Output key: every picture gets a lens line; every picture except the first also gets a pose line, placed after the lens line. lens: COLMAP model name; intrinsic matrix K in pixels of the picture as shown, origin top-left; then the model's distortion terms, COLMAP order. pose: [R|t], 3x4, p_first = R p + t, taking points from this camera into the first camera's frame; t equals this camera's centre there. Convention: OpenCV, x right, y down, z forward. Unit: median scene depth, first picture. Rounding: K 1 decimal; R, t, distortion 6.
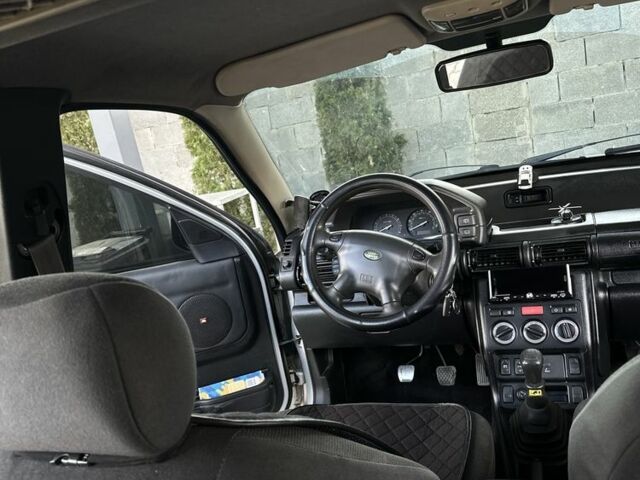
lens RADIAL K [[613.6, 0, 320.0], [0, 613.6, 240.0], [0, 0, 1]] dist [0.199661, -0.461821]
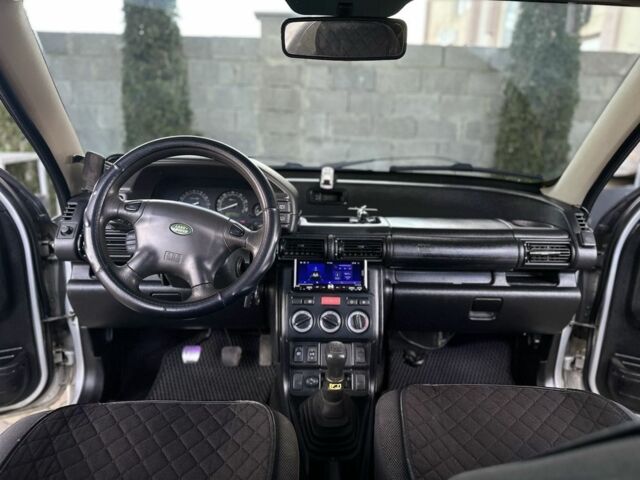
lens RADIAL K [[460.9, 0, 331.6], [0, 460.9, 240.0], [0, 0, 1]] dist [0.107409, -0.172756]
pose [[0.896034, 0.112189, 0.429577, -0.002305], [-0.117596, 0.992962, -0.014034, 0.021656], [-0.428129, -0.037942, 0.902921, 0.297583]]
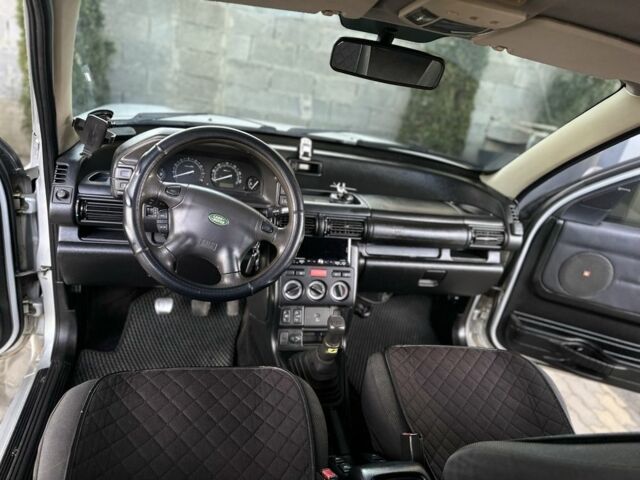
lens RADIAL K [[460.9, 0, 331.6], [0, 460.9, 240.0], [0, 0, 1]] dist [0.107409, -0.172756]
pose [[0.749946, 0.075390, 0.657189, -0.219362], [-0.204875, 0.971106, 0.122390, -0.059542], [-0.628973, -0.226428, 0.743723, 0.334228]]
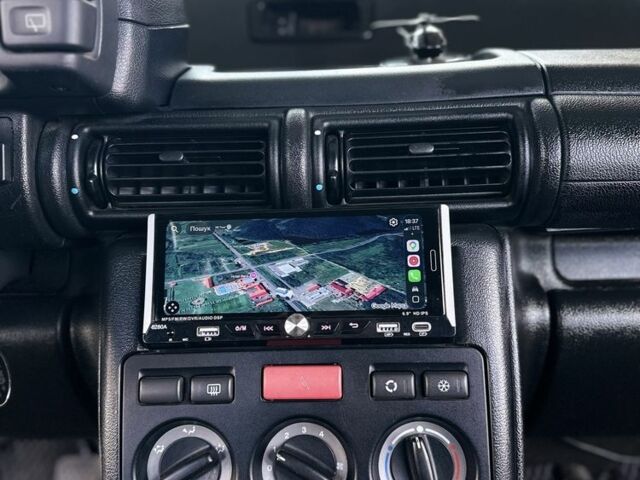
lens RADIAL K [[613.6, 0, 320.0], [0, 613.6, 240.0], [0, 0, 1]] dist [0.199661, -0.461821]
pose [[0.938090, 0.040322, 0.344036, 0.252229], [-0.068742, 0.995118, 0.070812, 0.037359], [-0.339501, -0.090078, 0.936282, 0.750773]]
